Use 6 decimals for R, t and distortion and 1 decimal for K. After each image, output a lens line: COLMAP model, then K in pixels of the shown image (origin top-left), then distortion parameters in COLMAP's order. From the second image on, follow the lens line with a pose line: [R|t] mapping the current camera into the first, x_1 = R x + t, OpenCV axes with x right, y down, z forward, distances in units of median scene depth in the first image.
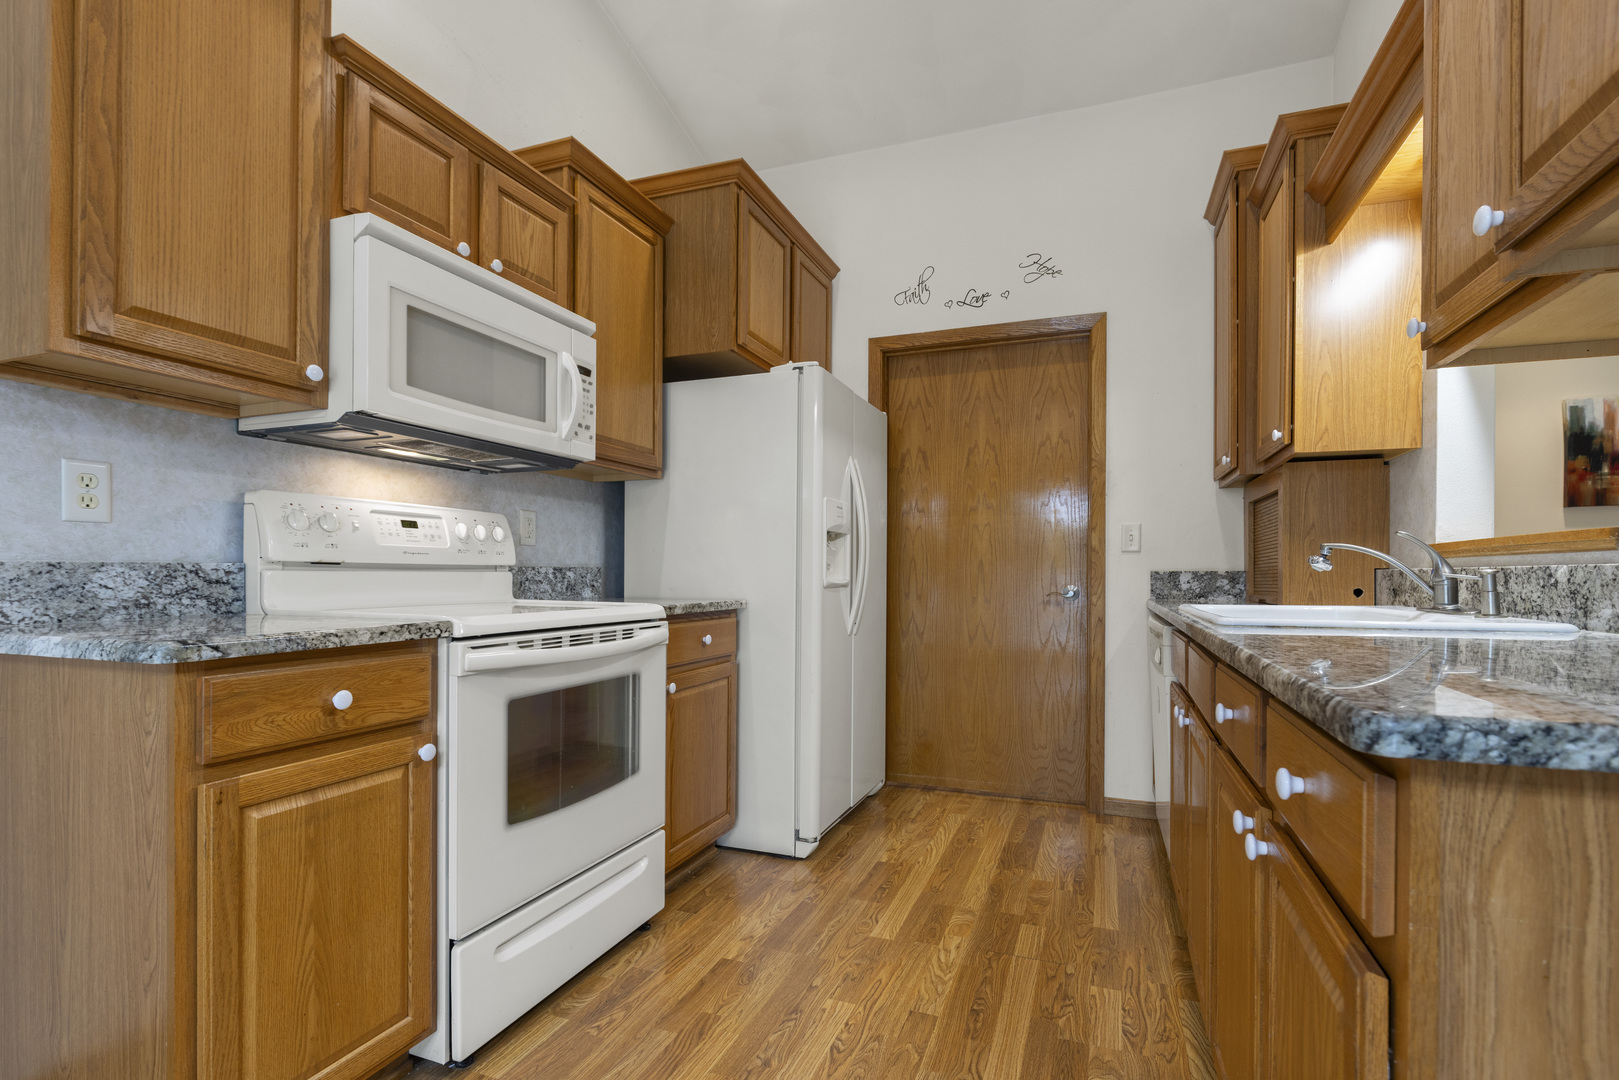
lens RADIAL K [[761.7, 0, 810.1], [0, 761.7, 574.7], [0, 0, 1]] dist [0.001813, -0.000613]
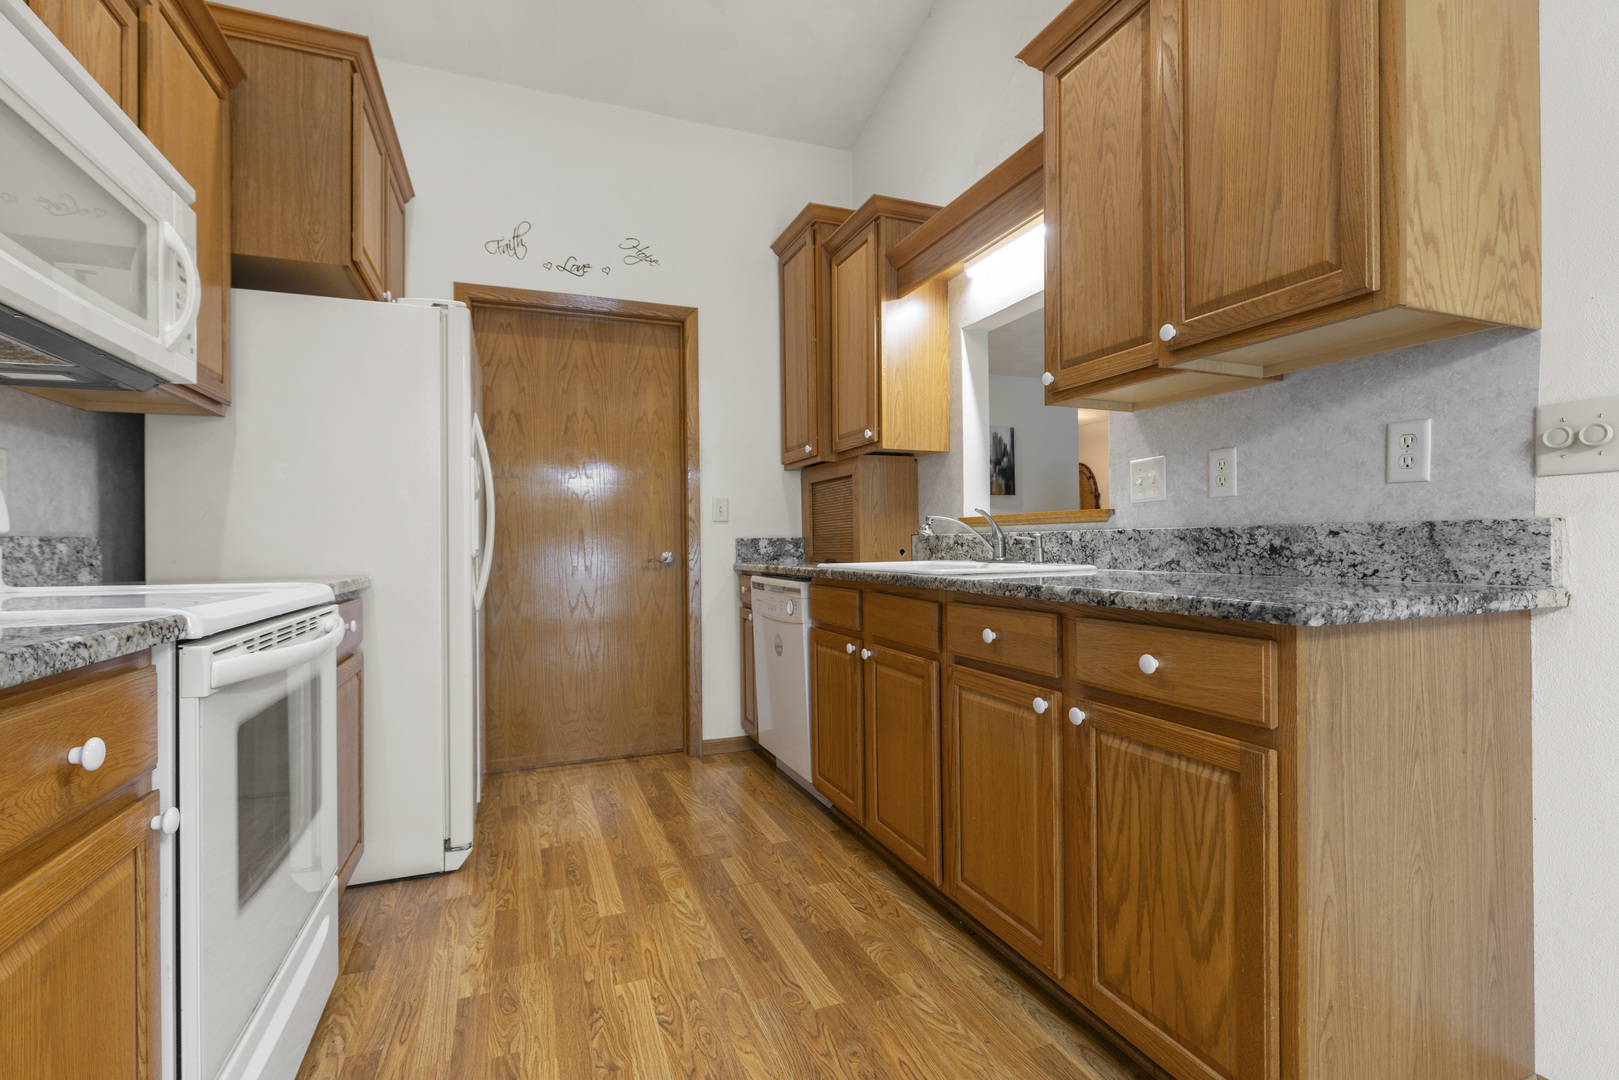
lens RADIAL K [[748.7, 0, 809.5], [0, 748.7, 540.0], [0, 0, 1]] dist [0.000338, 0.000094]
pose [[0.741434, -0.007338, 0.670986, -0.280817], [0.012280, 0.999921, -0.002633, 0.002640], [-0.670914, 0.010192, 0.741465, 0.090637]]
